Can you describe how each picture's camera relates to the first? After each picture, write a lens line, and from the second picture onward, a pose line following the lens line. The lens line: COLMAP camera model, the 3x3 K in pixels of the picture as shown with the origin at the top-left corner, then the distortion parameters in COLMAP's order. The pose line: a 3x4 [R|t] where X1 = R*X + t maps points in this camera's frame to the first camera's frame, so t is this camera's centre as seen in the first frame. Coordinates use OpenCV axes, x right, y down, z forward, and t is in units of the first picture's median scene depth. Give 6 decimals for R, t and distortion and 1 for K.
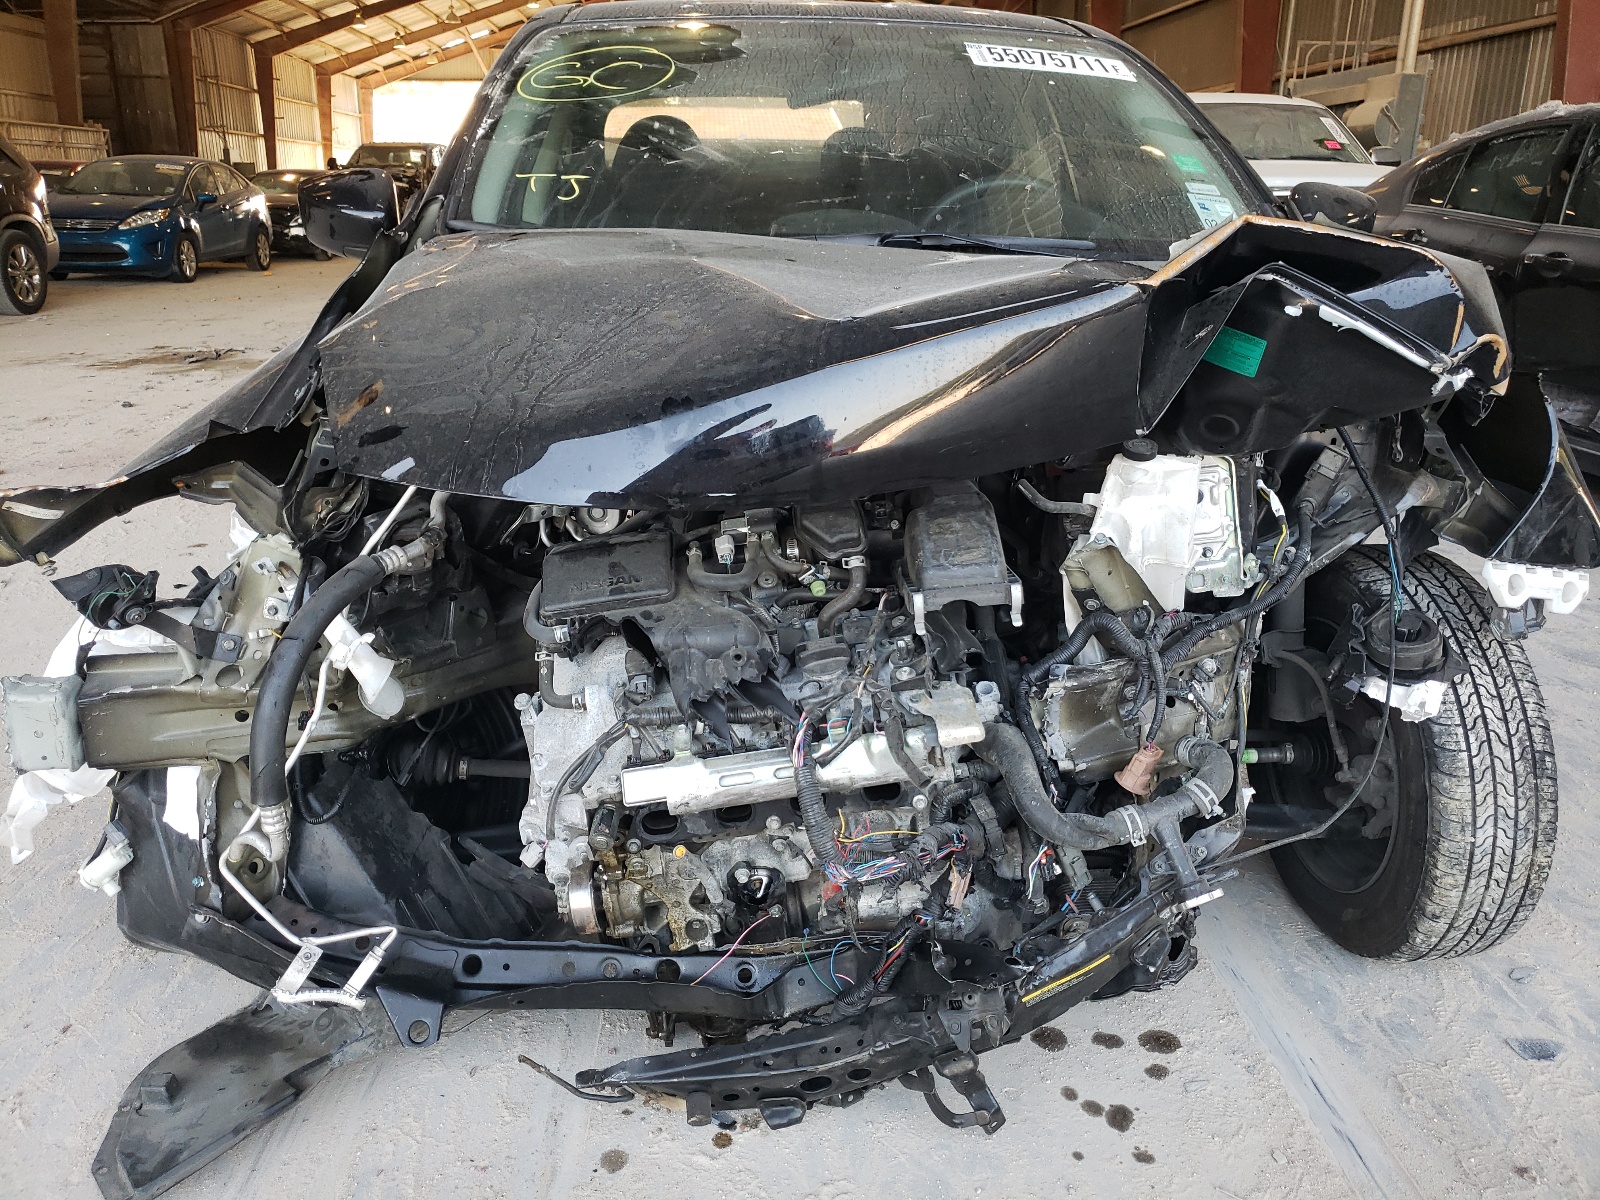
lens RADIAL K [[1221.9, 0, 845.1], [0, 1221.9, 595.4], [0, 0, 1]] dist [0.021581, -0.006599]
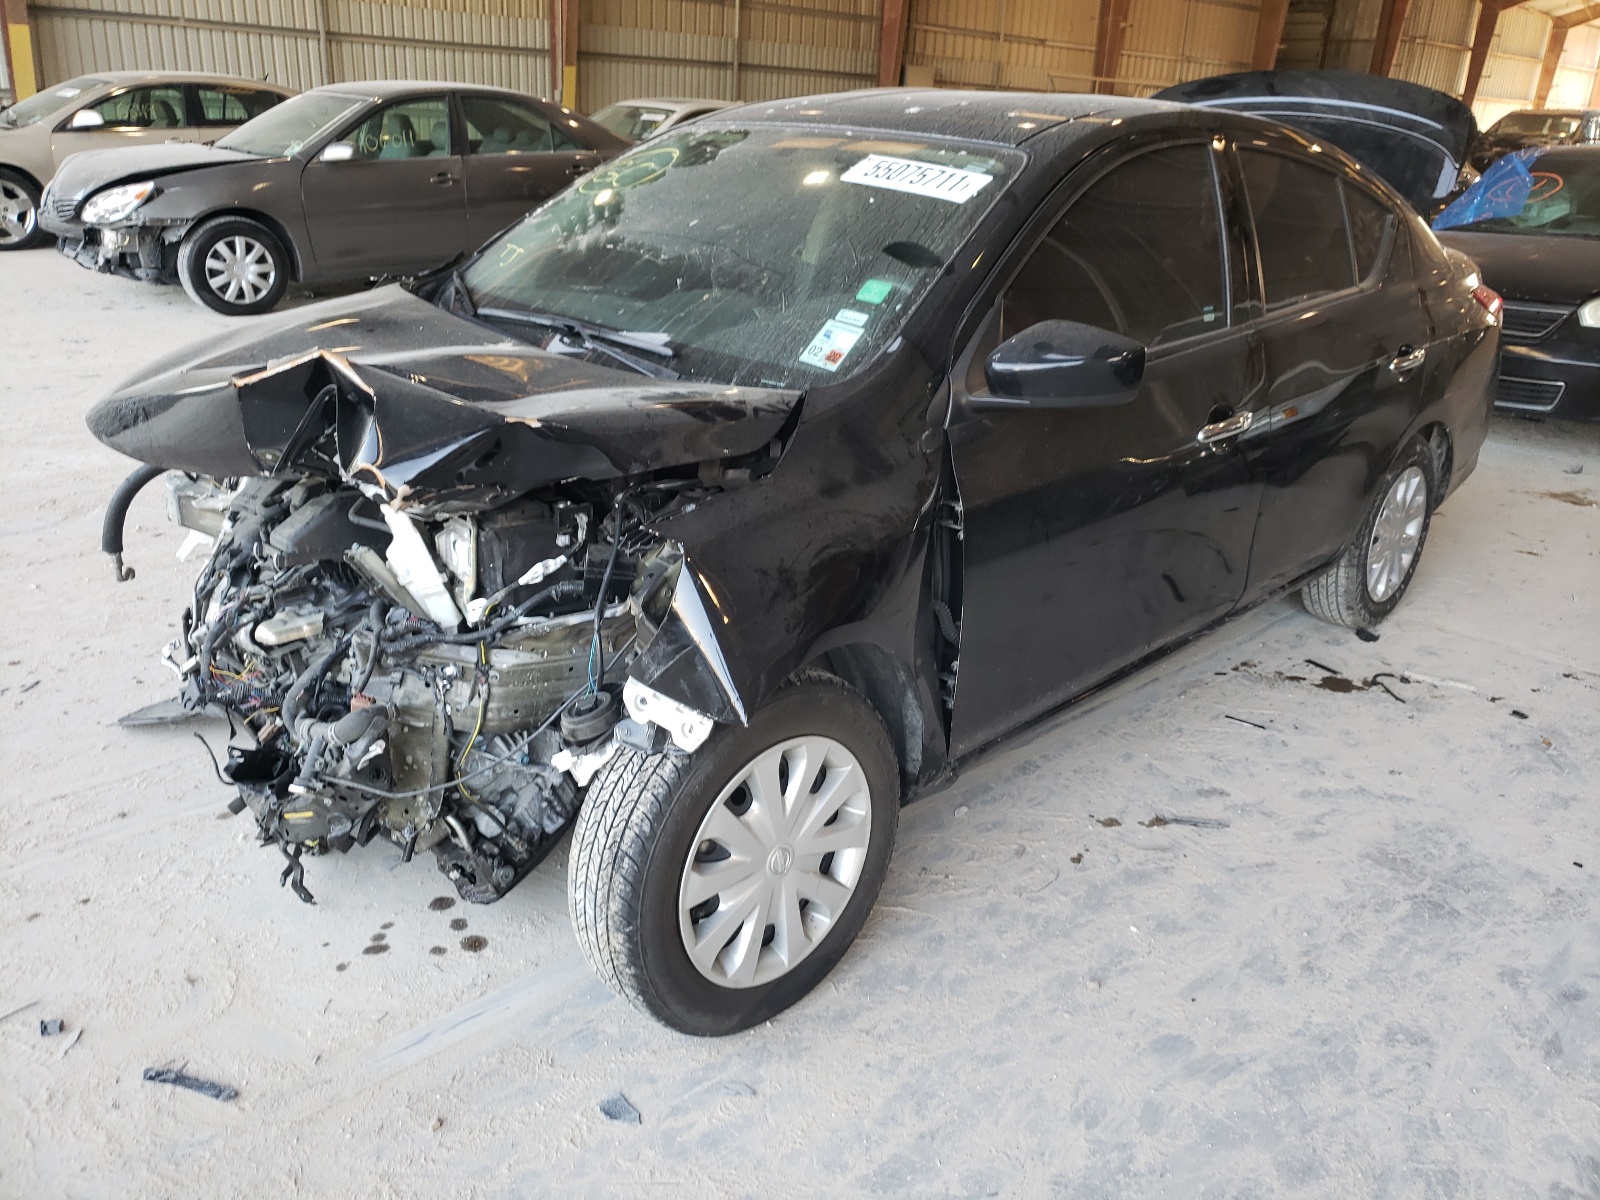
lens RADIAL K [[1221.9, 0, 845.1], [0, 1221.9, 595.4], [0, 0, 1]] dist [0.021581, -0.006599]
pose [[0.650146, 0.292817, -0.701120, 1.418121], [-0.271723, 0.951336, 0.145350, -0.315083], [0.709561, 0.096012, 0.698072, 0.338841]]
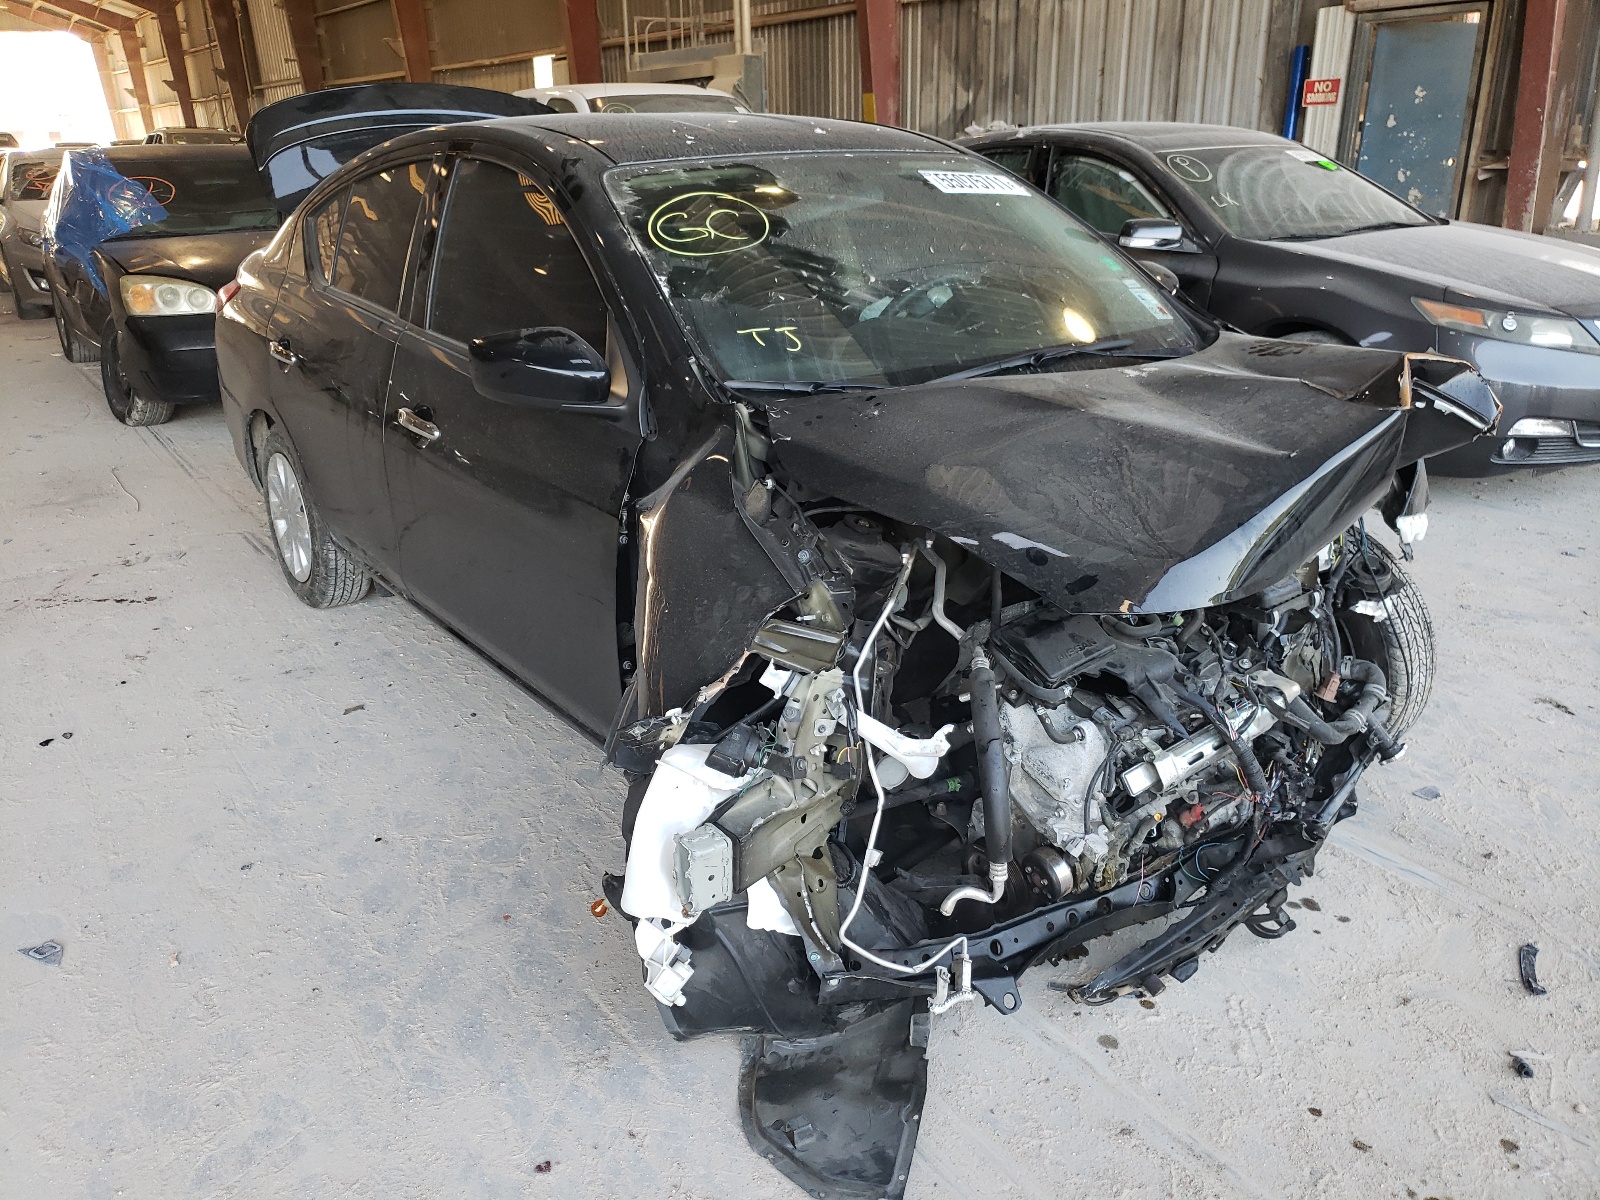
lens RADIAL K [[1205.8, 0, 800.0], [0, 1205.8, 600.0], [0, 0, 1]] dist [0.028437, -0.000381]
pose [[0.861217, -0.205288, 0.464932, -0.961167], [0.181847, 0.978699, 0.095292, -0.222410], [-0.474591, 0.002479, 0.880203, -0.066609]]
